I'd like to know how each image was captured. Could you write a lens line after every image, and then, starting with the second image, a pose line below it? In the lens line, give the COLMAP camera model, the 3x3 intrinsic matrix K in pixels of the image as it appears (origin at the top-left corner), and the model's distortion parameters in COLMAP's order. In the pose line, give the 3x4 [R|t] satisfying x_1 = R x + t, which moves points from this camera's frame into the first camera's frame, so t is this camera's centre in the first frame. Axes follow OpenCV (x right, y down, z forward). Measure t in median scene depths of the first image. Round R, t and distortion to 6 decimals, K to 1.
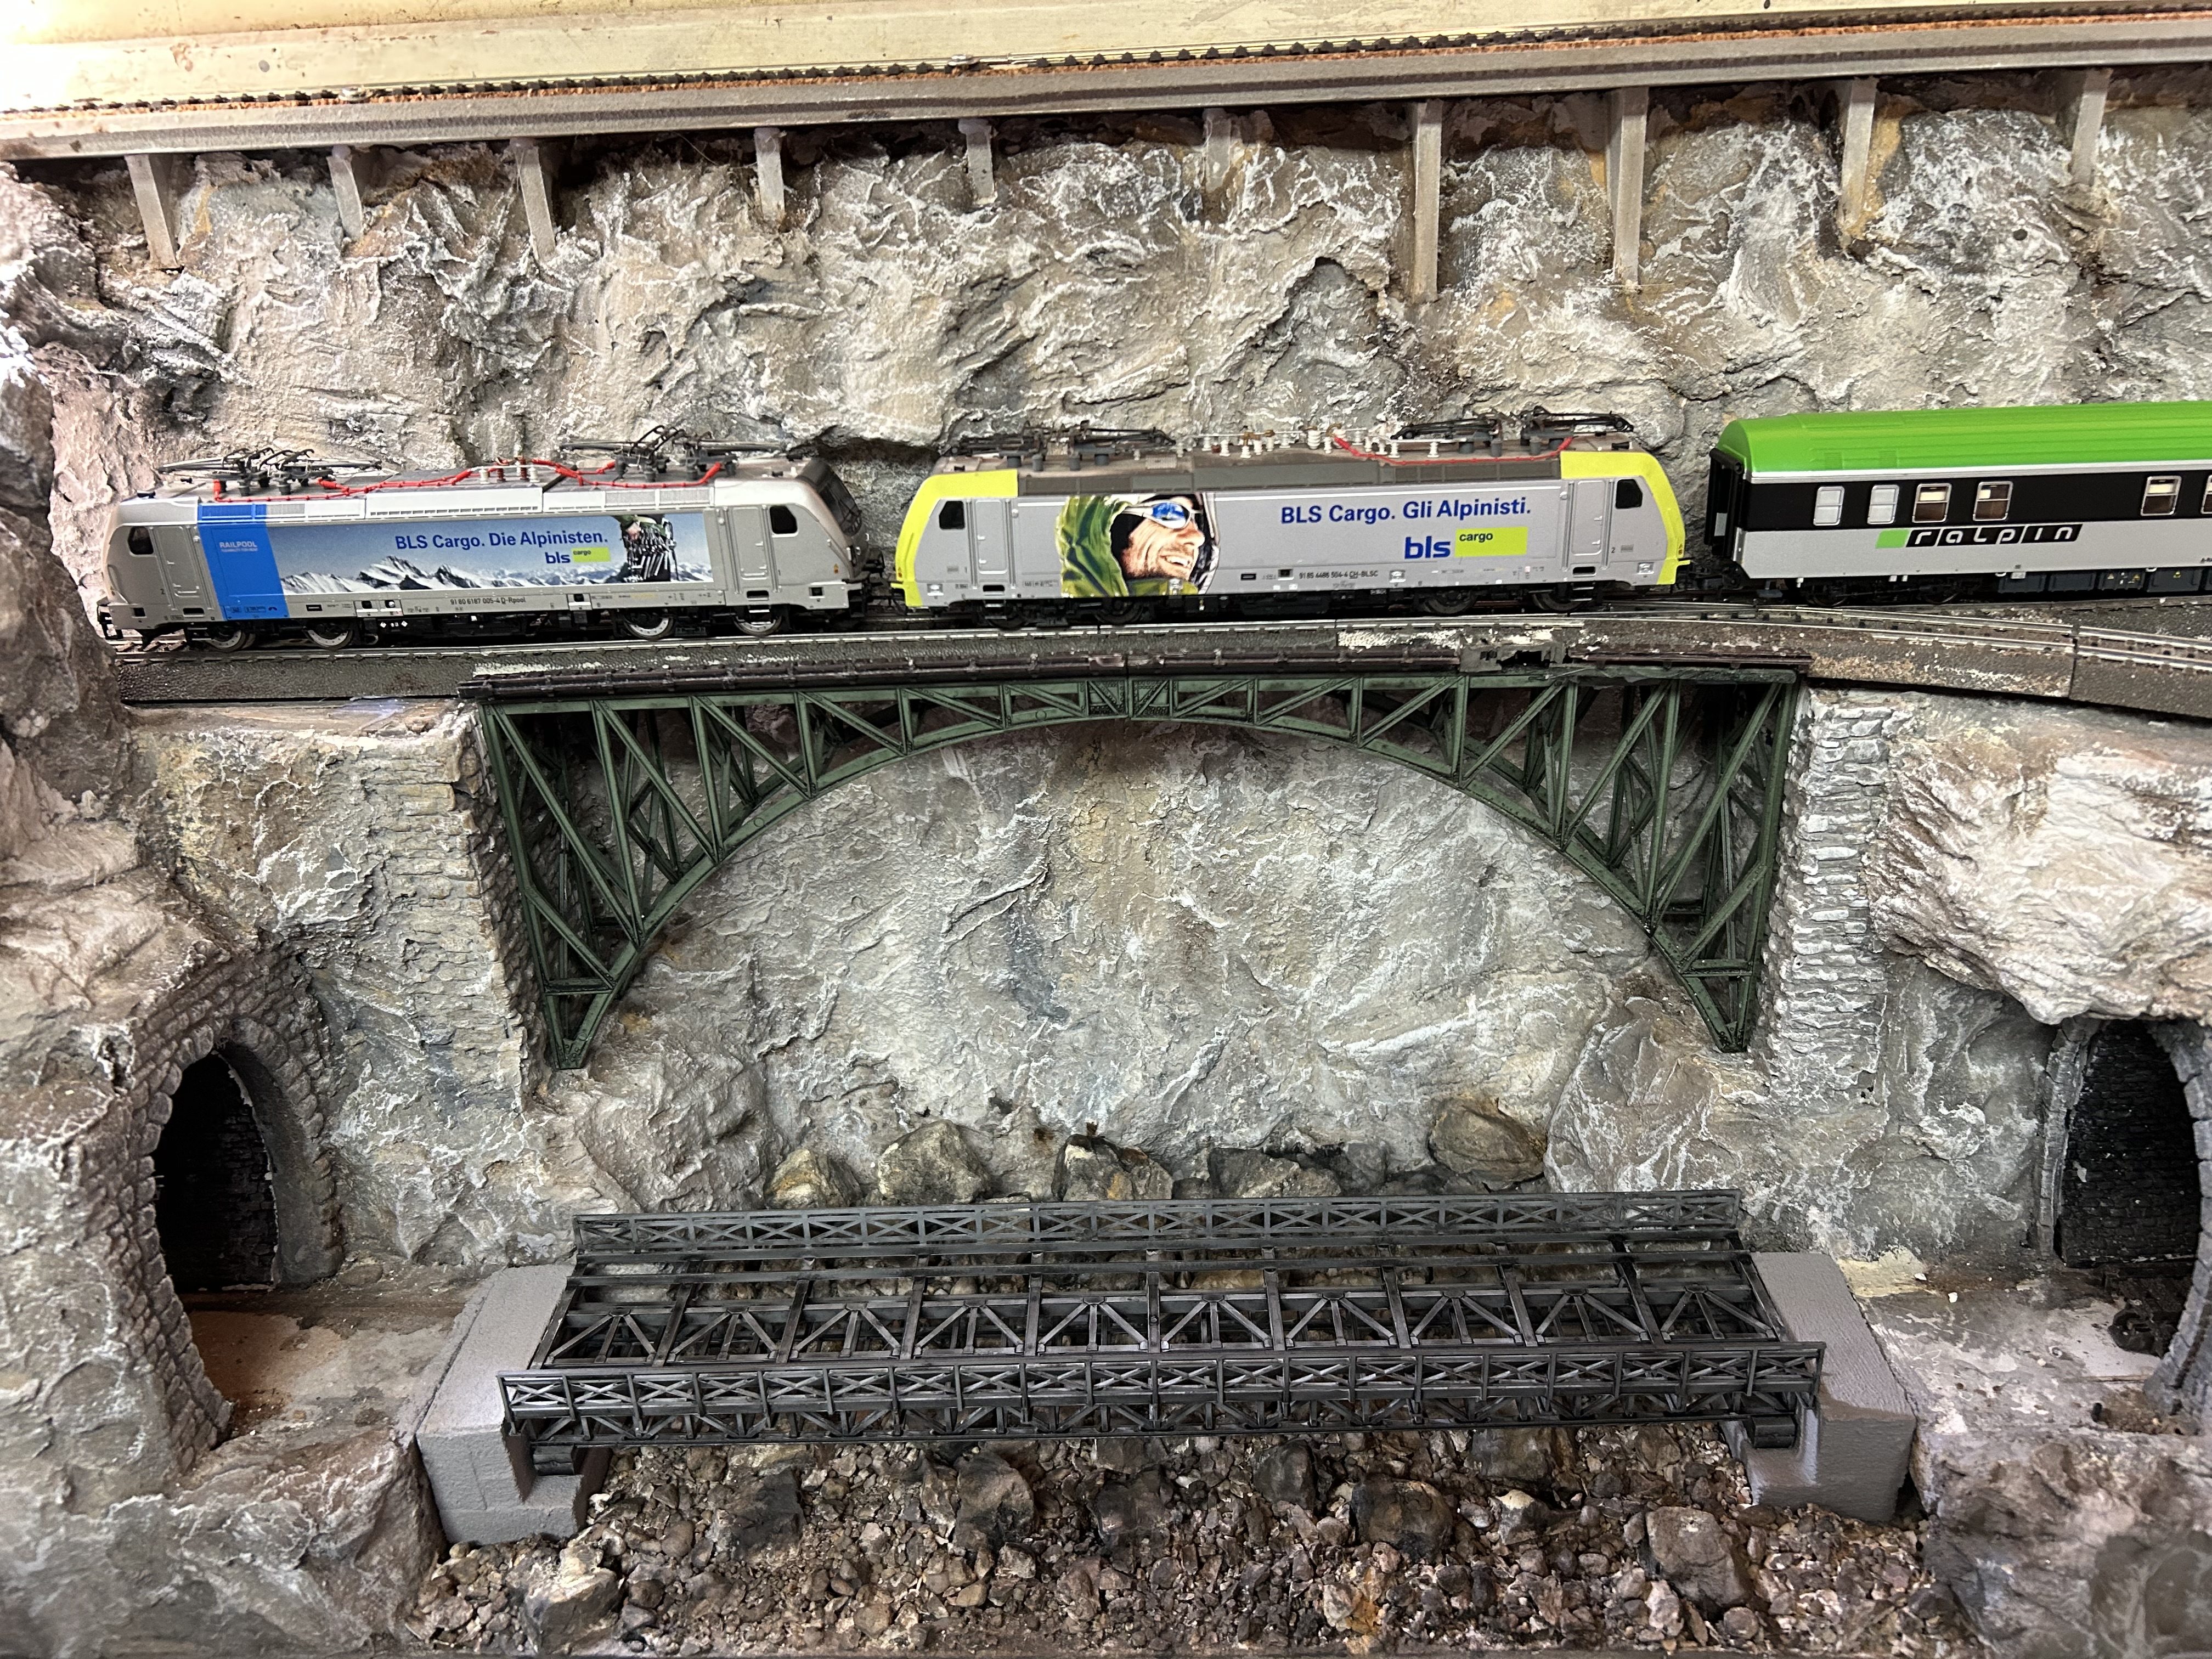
lens RADIAL K [[1675.1, 0, 1108.4], [0, 1675.1, 828.1], [0, 0, 1]] dist [0.042397, -0.051911]
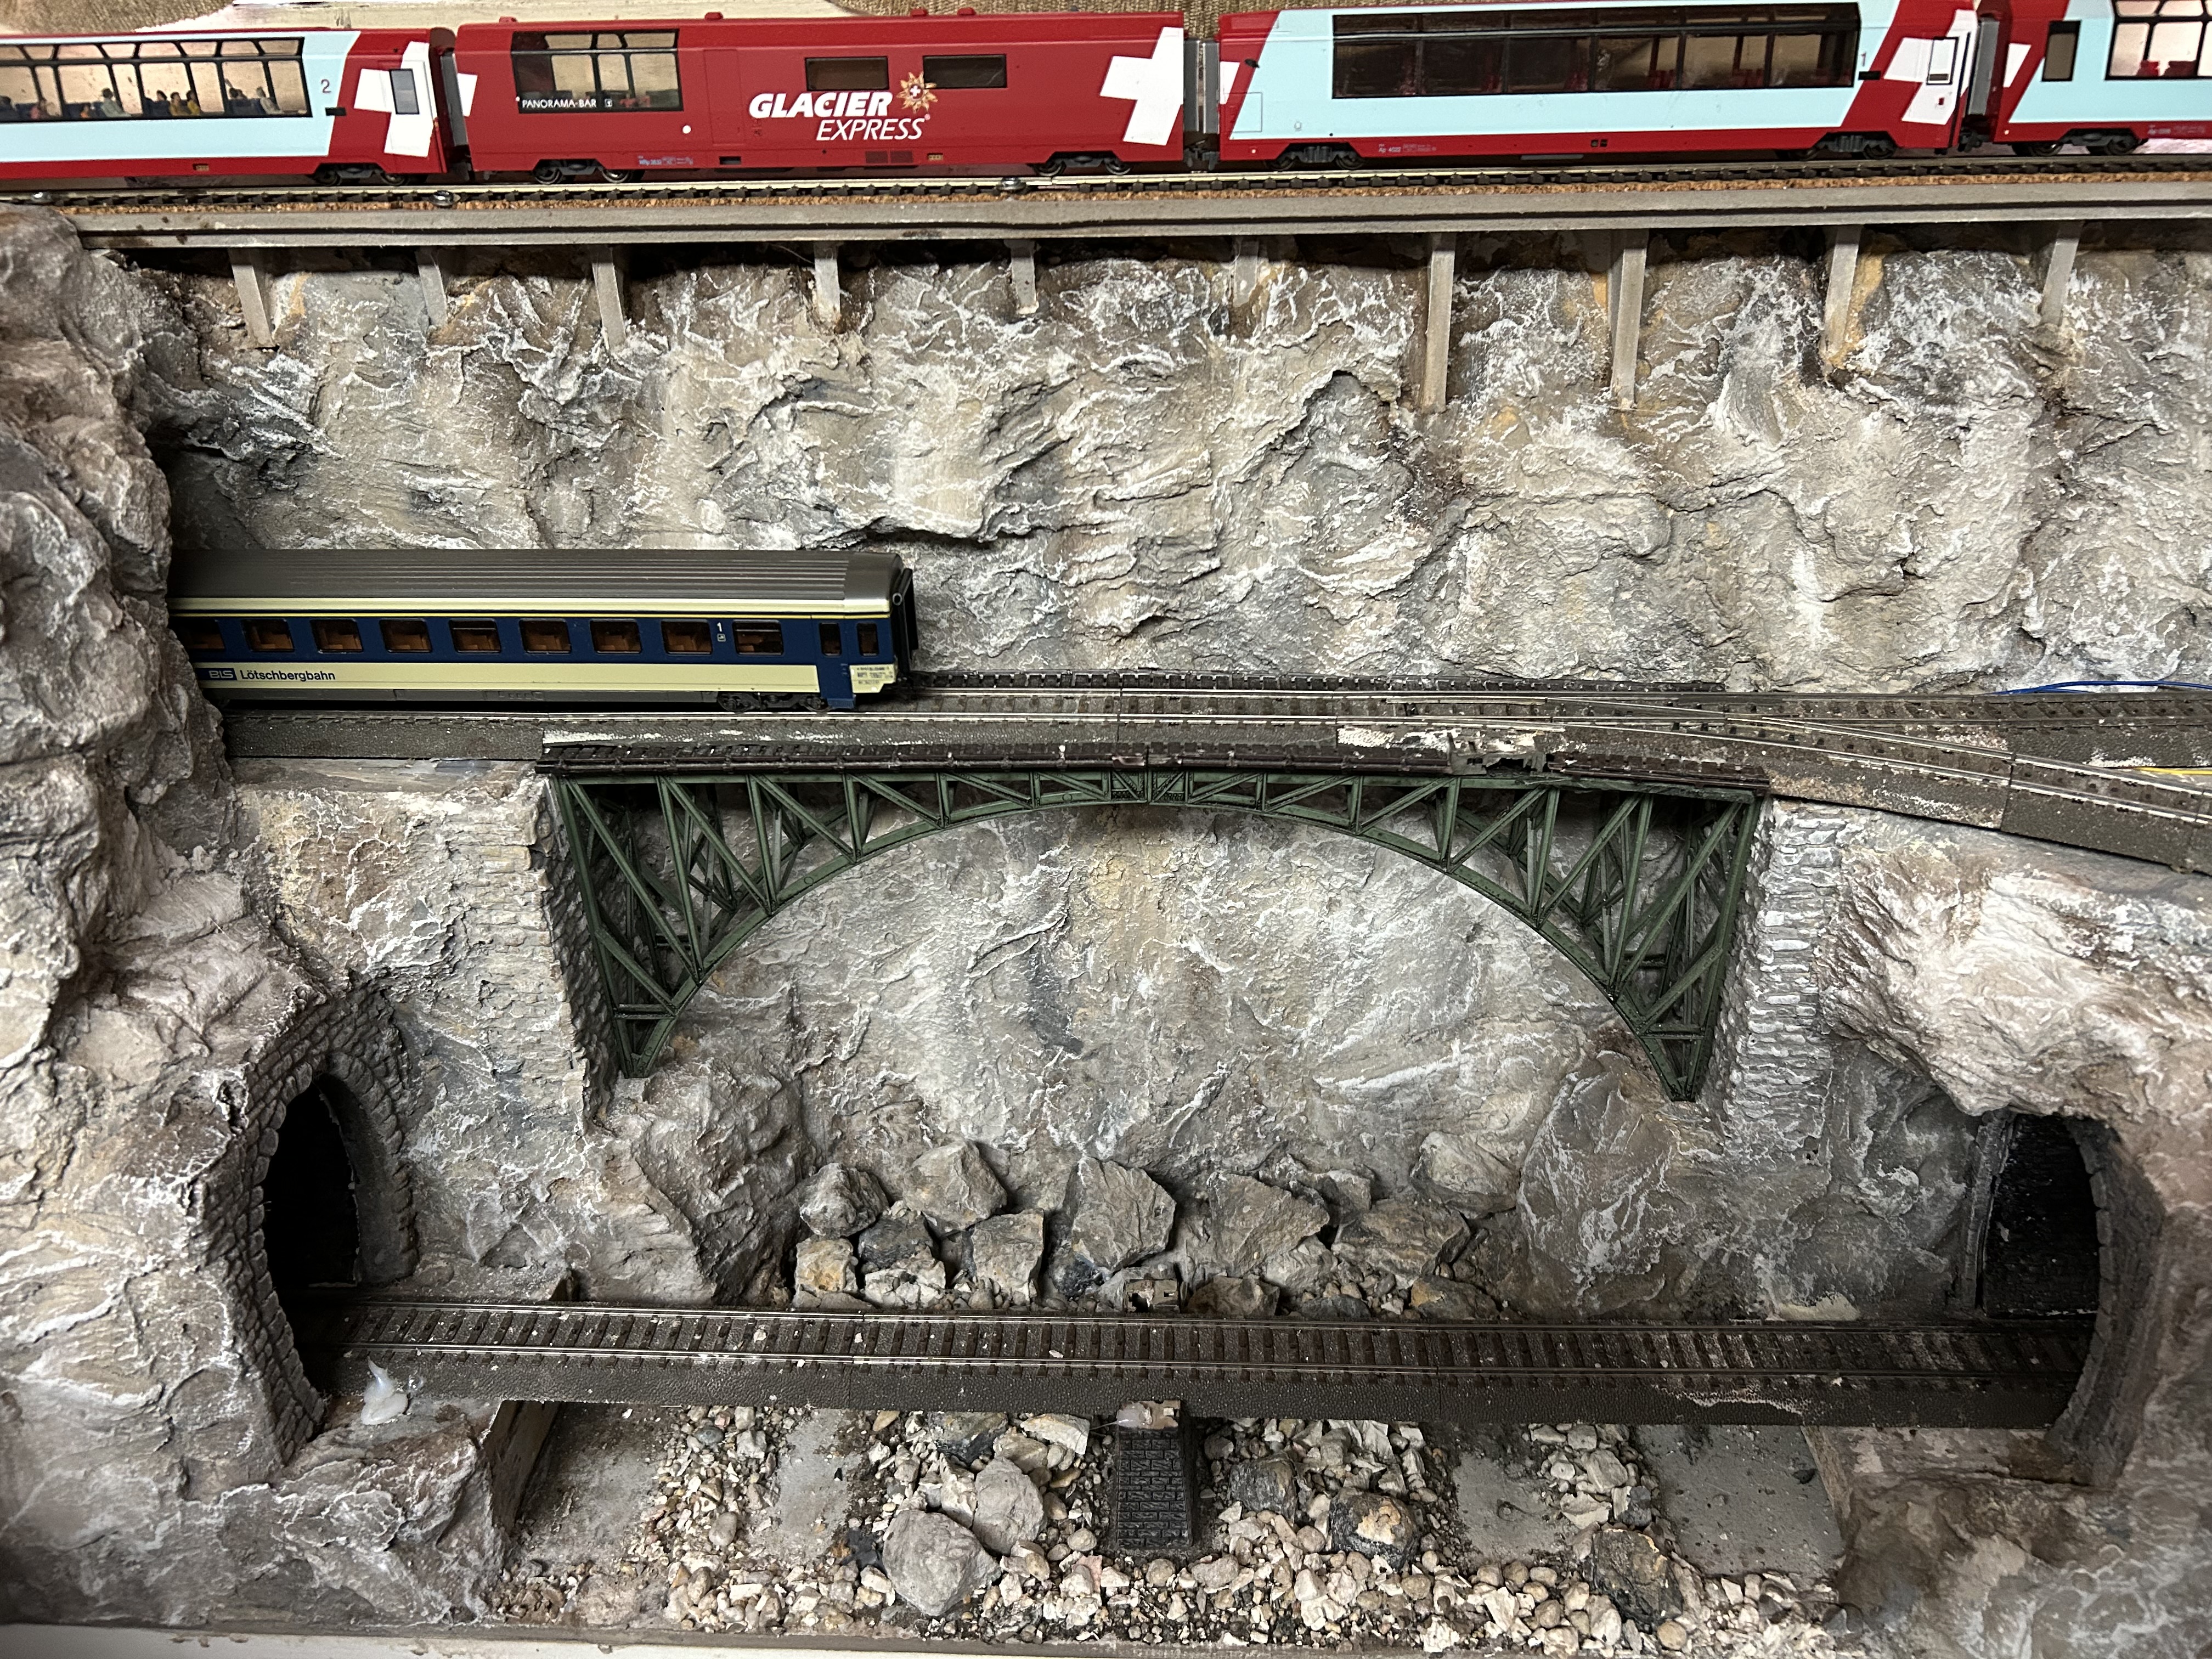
lens RADIAL K [[1667.3, 0, 1106.0], [0, 1667.3, 829.5], [0, 0, 1]] dist [0.045467, -0.056352]
pose [[0.999640, 0.026689, -0.002720, -0.011190], [-0.026543, 0.998675, 0.044090, -0.089977], [0.003893, -0.044002, 0.999024, -0.081734]]
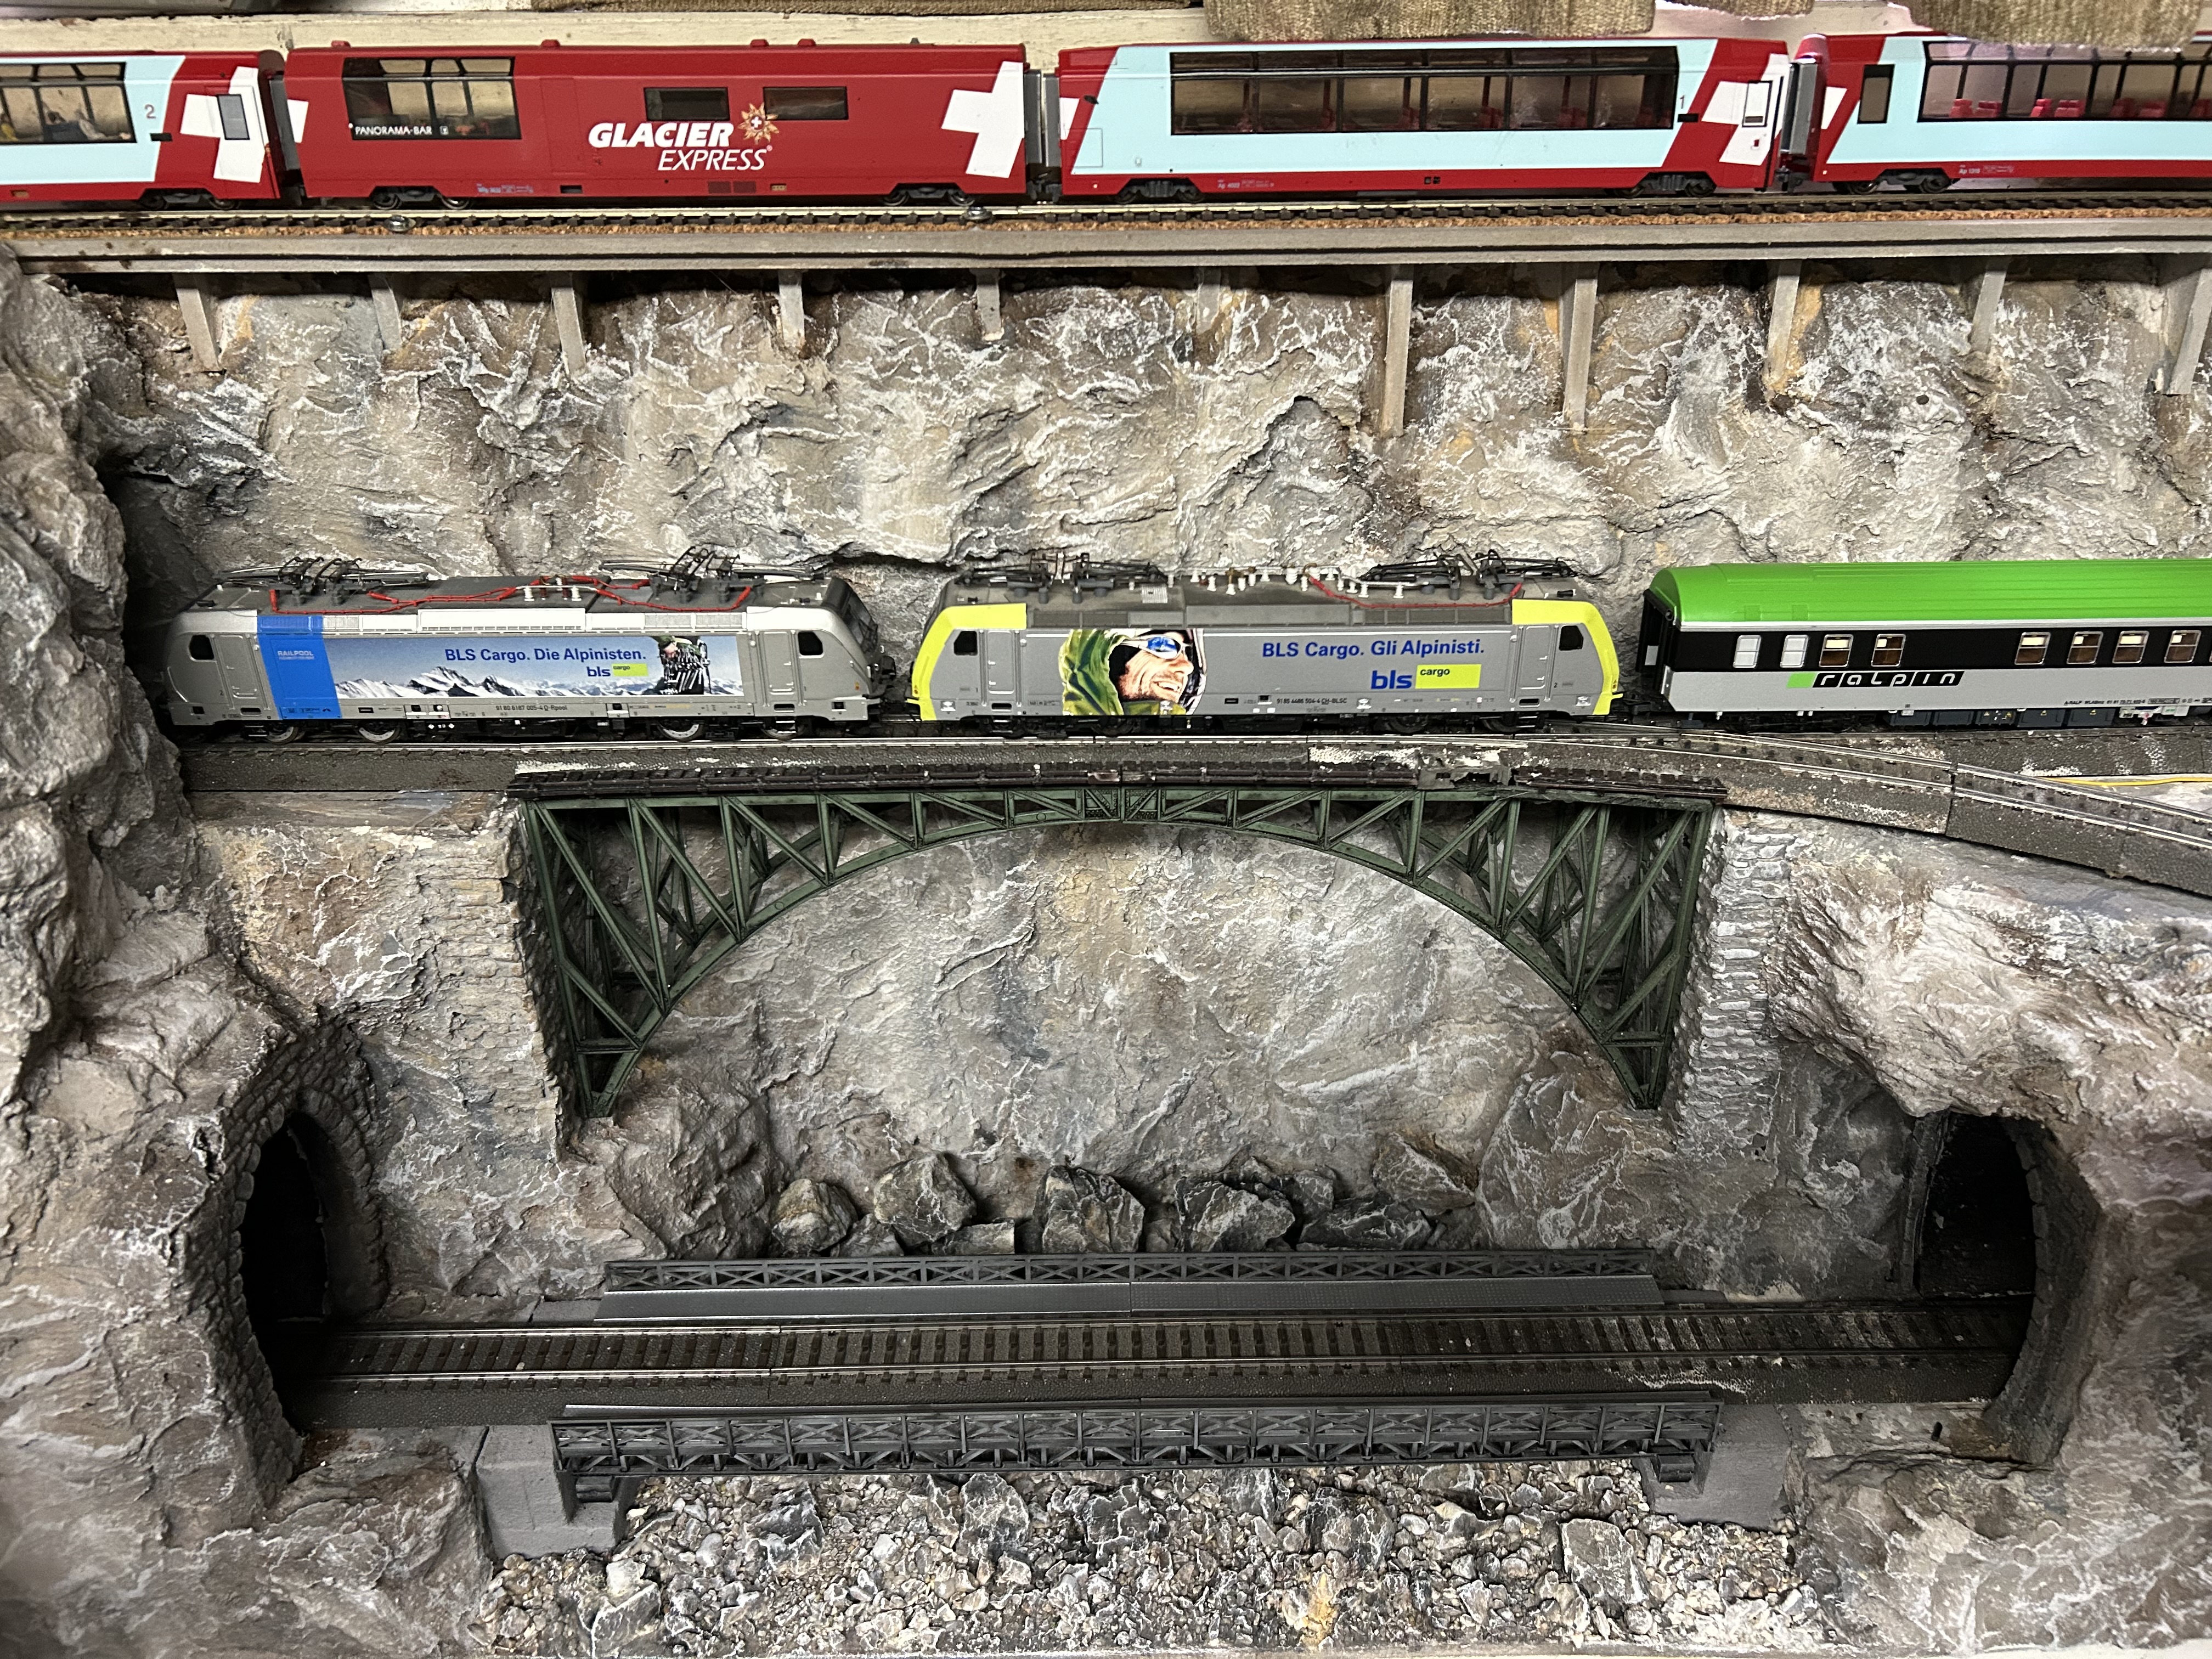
lens RADIAL K [[1666.1, 0, 1111.6], [0, 1666.1, 823.7], [0, 0, 1]] dist [0.047335, -0.058915]
pose [[0.998505, 0.011224, 0.053502, -0.050928], [-0.014389, 0.998145, 0.059159, -0.124767], [-0.052738, -0.059840, 0.996814, -0.093832]]
